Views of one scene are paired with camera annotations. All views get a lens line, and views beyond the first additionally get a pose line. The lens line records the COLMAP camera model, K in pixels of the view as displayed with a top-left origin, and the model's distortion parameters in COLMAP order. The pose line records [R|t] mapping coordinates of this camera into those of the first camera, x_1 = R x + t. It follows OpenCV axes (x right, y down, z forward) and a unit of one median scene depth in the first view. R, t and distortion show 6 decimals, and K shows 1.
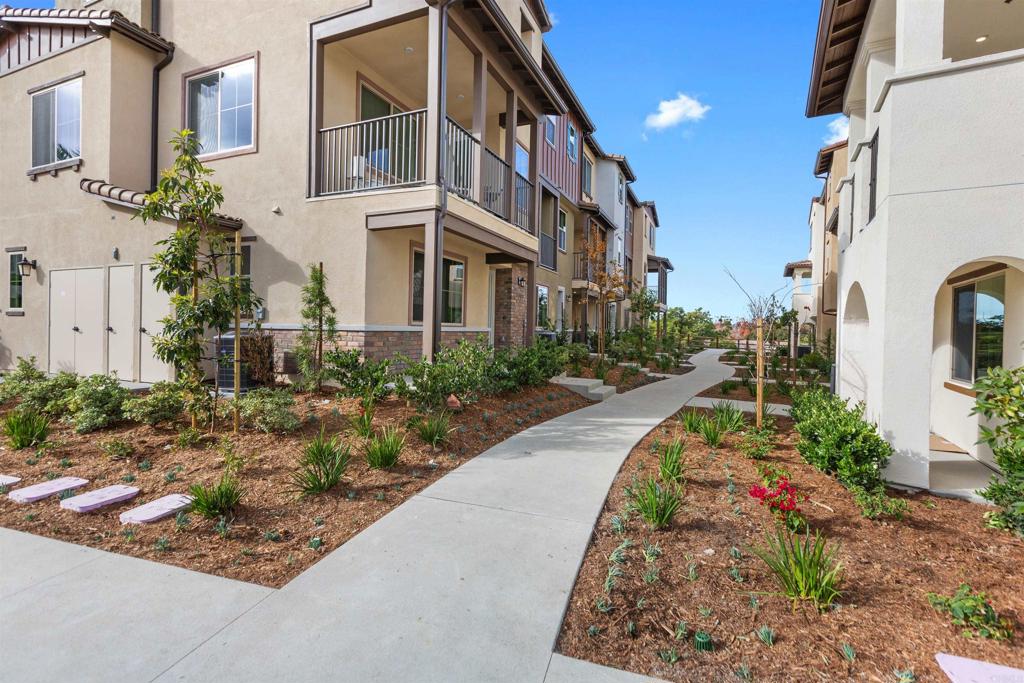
lens RADIAL K [[473.1, 0, 534.2], [0, 473.1, 337.7], [0, 0, 1]] dist [0.004992, -0.000238]
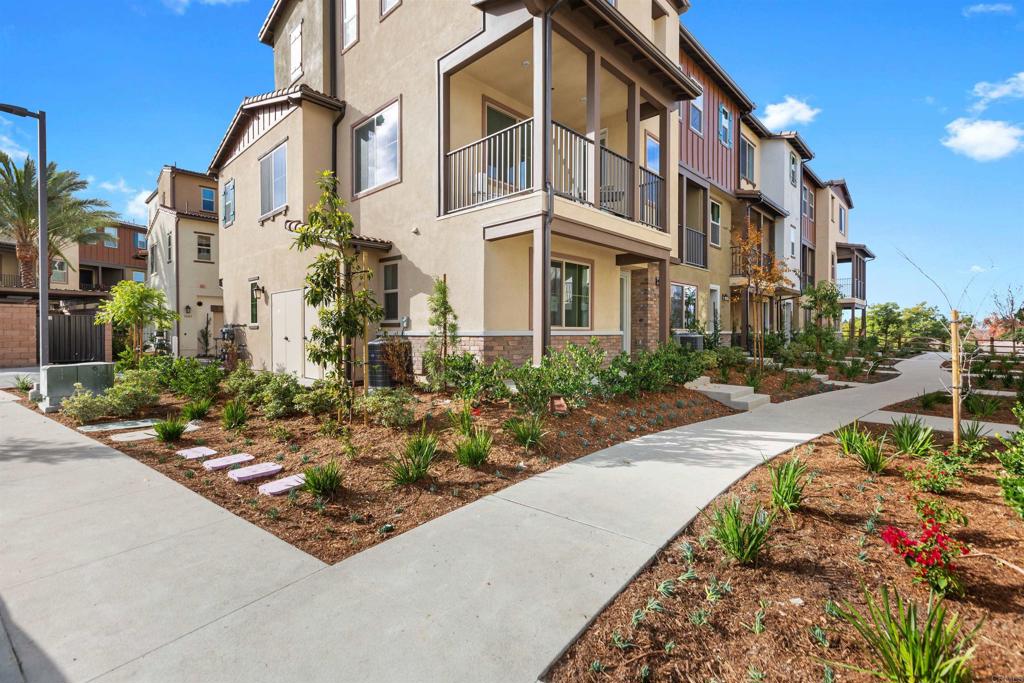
lens RADIAL K [[473.1, 0, 522.9], [0, 473.1, 339.3], [0, 0, 1]] dist [0.004992, -0.000238]
pose [[0.937395, -0.014450, -0.347969, 0.100282], [0.012285, 0.999889, -0.008428, 0.003347], [0.348052, 0.003625, 0.937468, 0.036621]]
